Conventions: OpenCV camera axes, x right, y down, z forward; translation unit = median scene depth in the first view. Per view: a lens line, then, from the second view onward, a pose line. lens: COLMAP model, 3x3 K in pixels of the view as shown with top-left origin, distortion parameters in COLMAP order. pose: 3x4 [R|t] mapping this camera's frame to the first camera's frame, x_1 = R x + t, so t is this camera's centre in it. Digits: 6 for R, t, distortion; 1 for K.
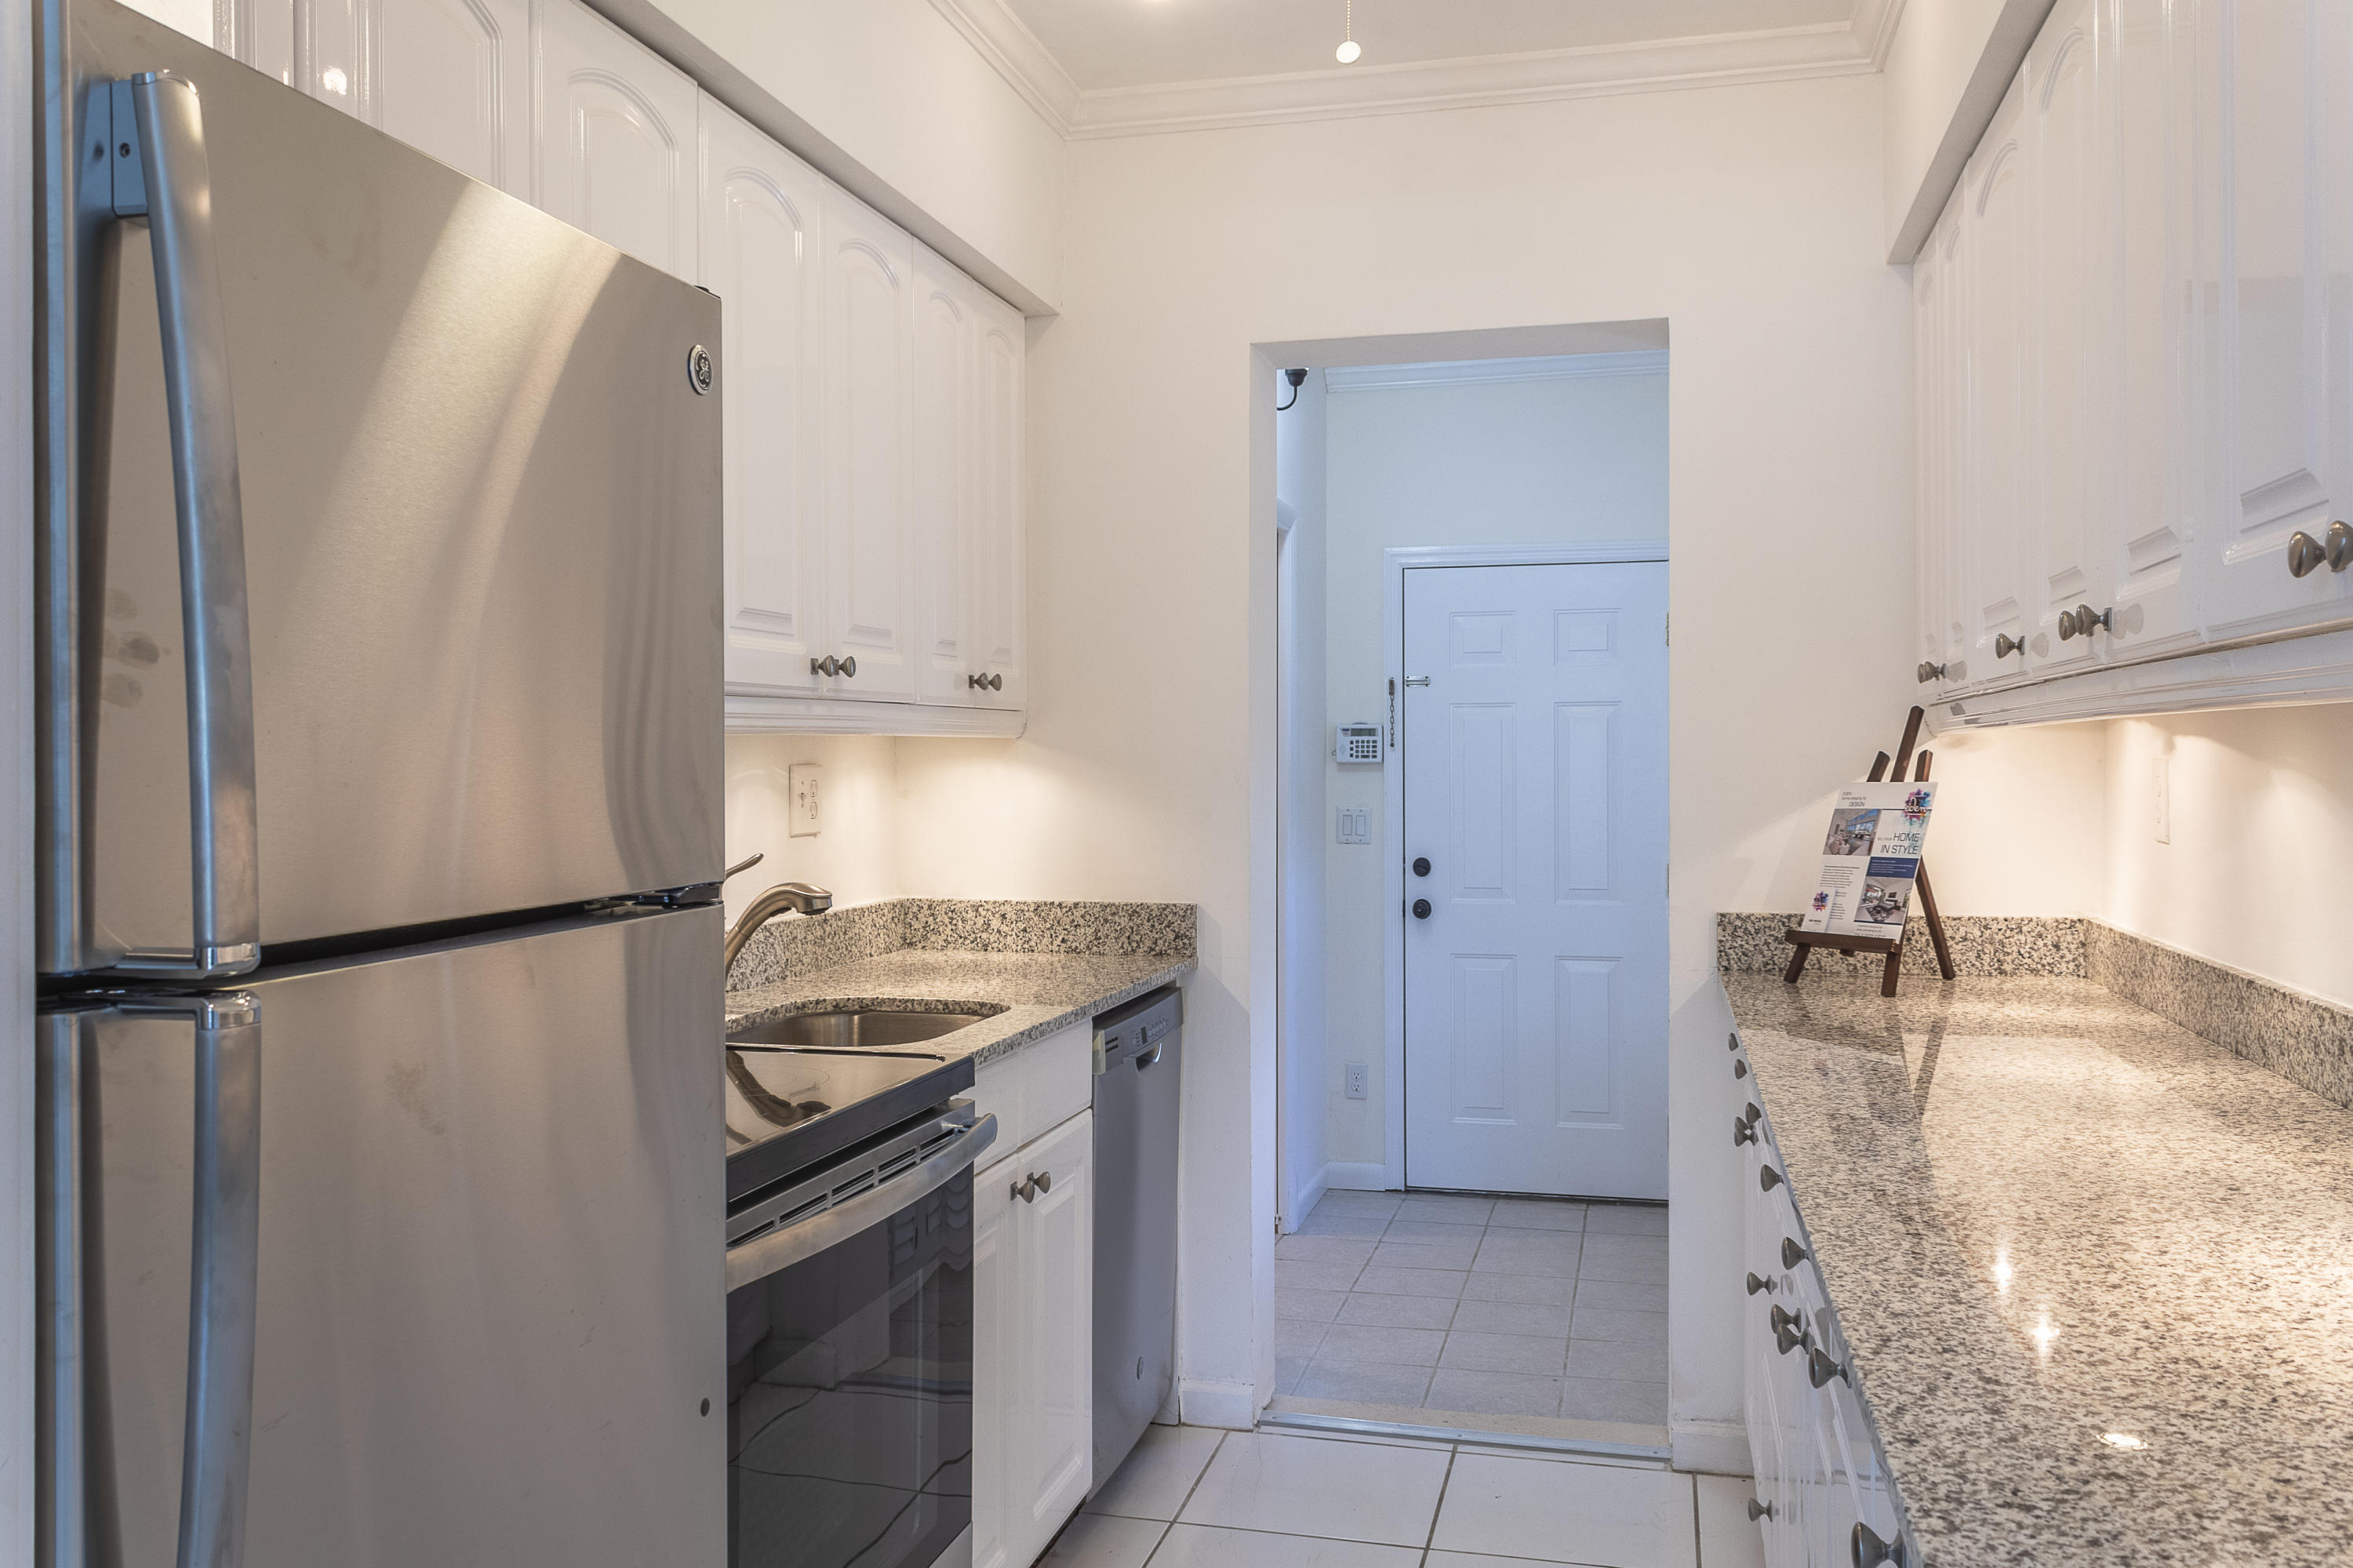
lens RADIAL K [[1872.5, 0, 1178.2], [0, 1872.5, 775.9], [0, 0, 1]] dist [0.043596, -0.051626]
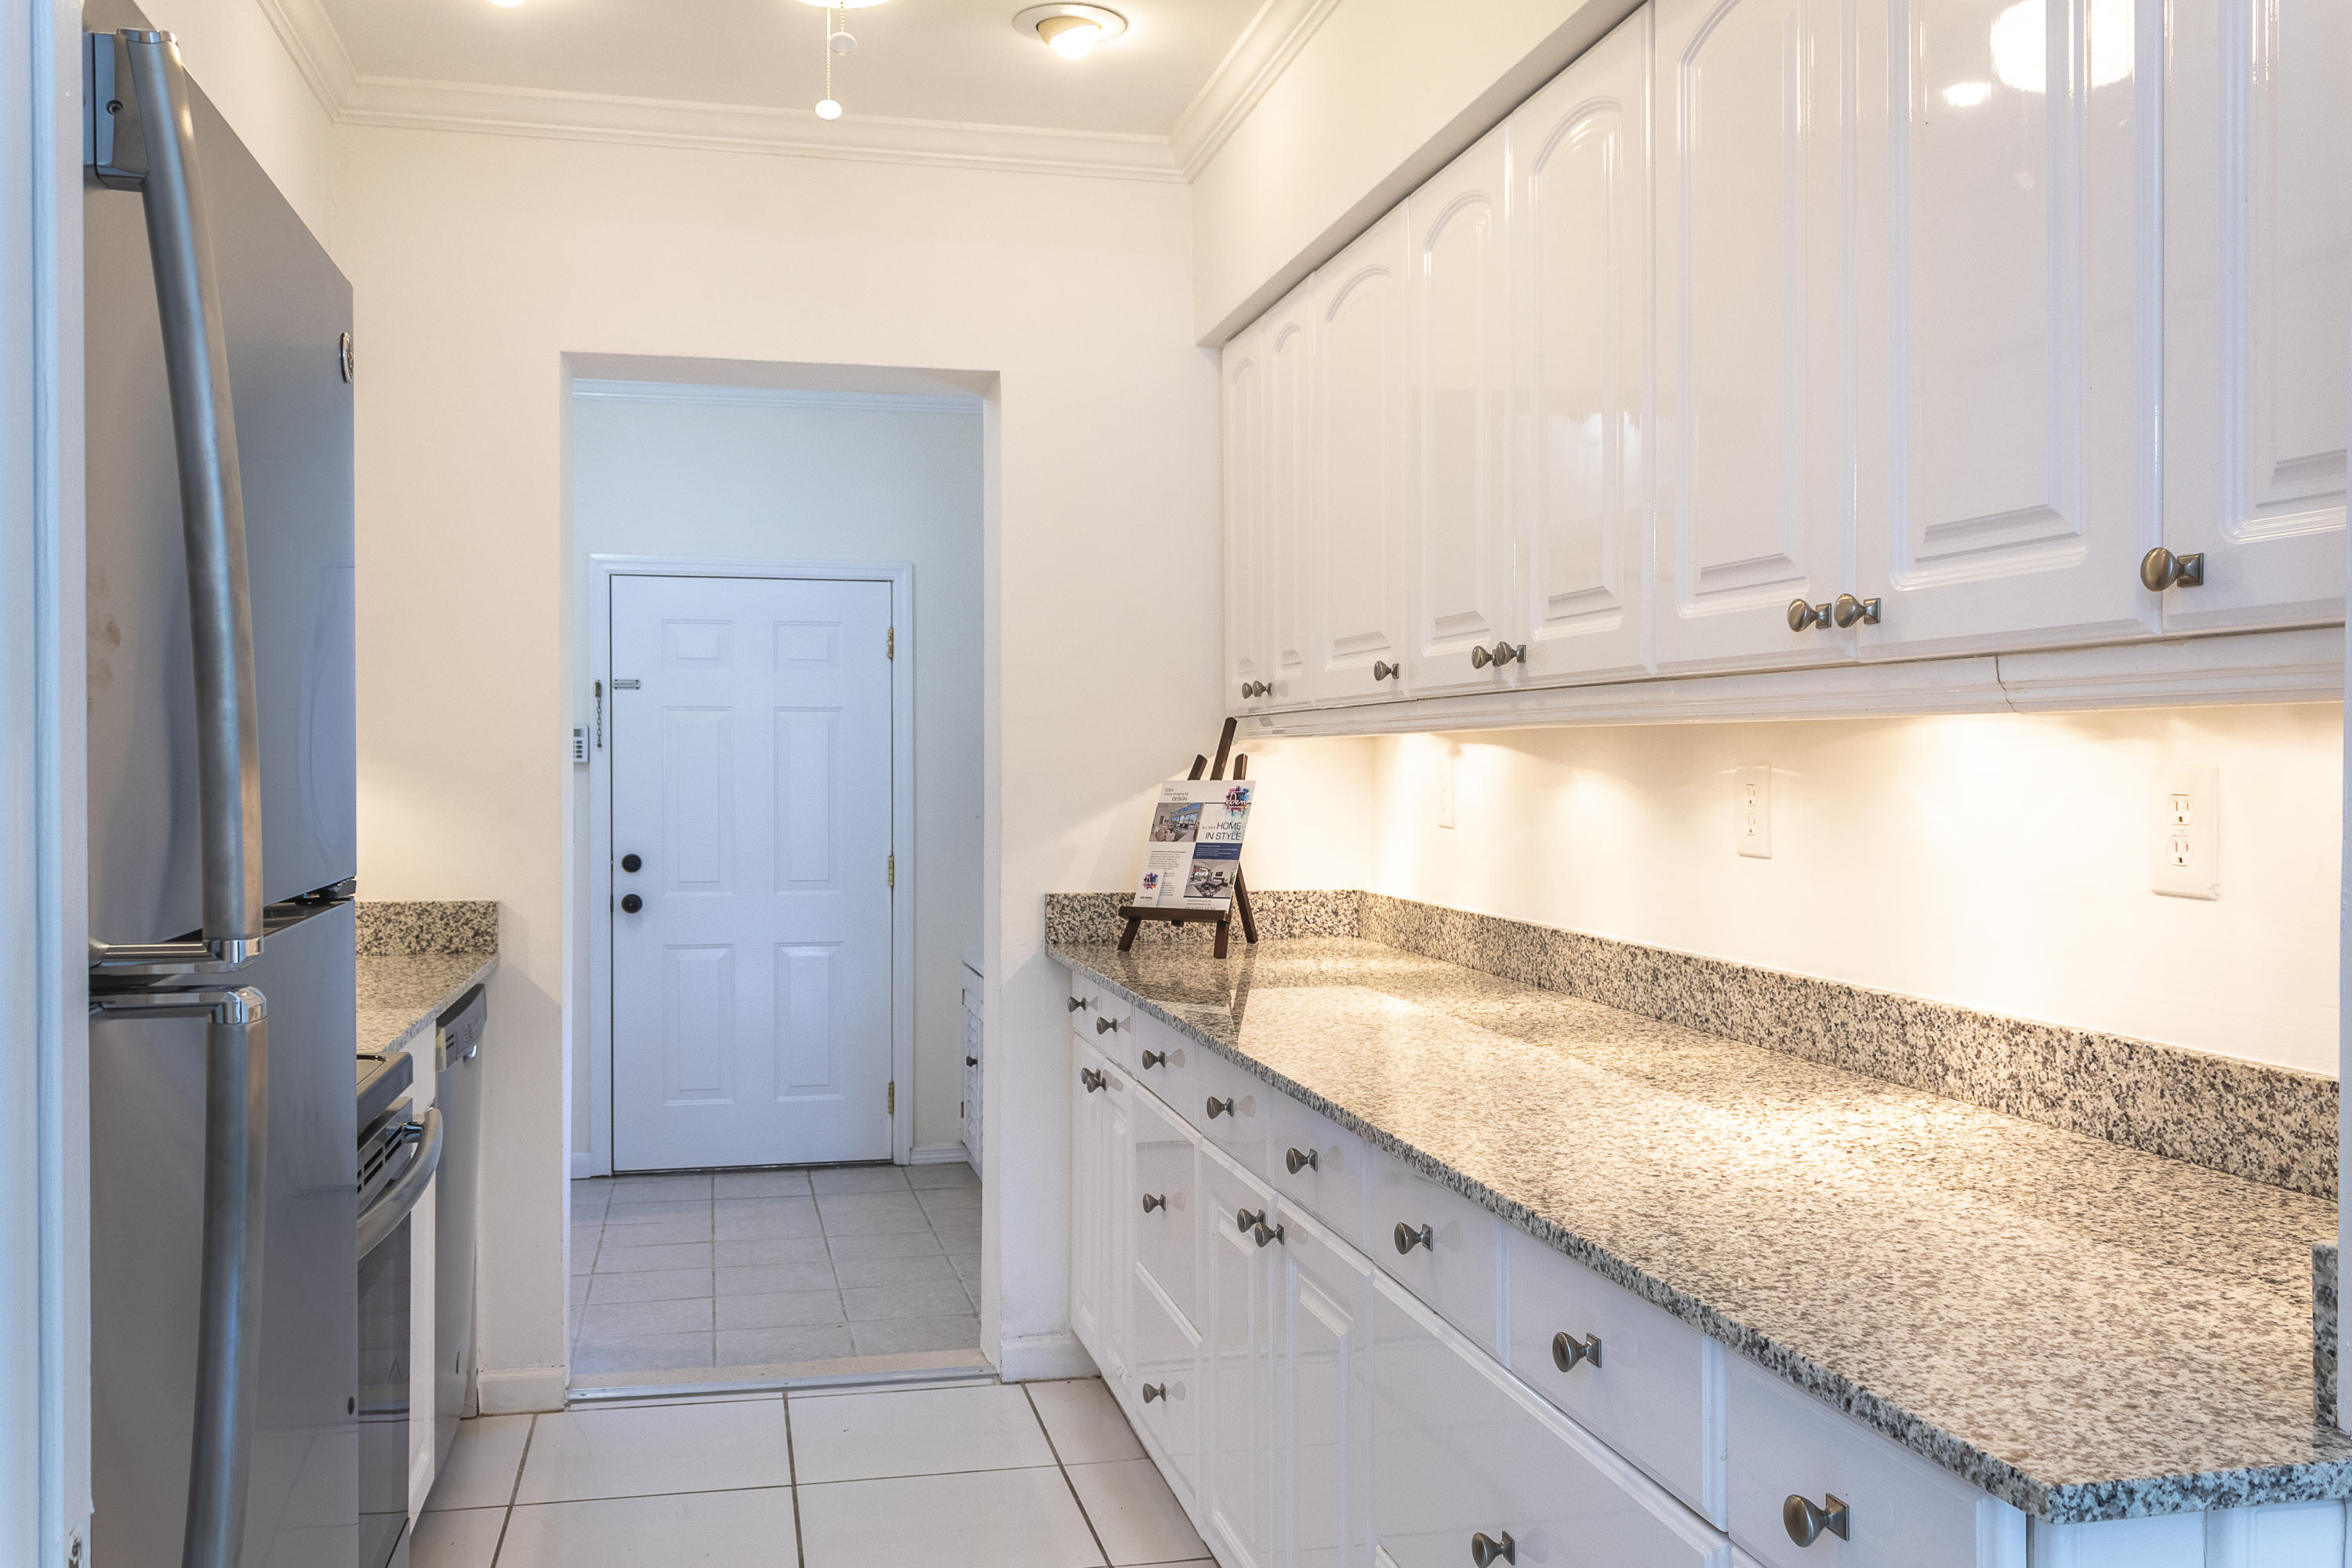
lens RADIAL K [[1922.8, 0, 760.7], [0, 1922.8, 793.0], [0, 0, 1]] dist [0.040045, -0.047162]
pose [[0.918776, -0.000187, 0.394779, -0.362309], [-0.002531, 0.999977, 0.006363, 0.004235], [-0.394771, -0.006845, 0.918754, -0.014264]]
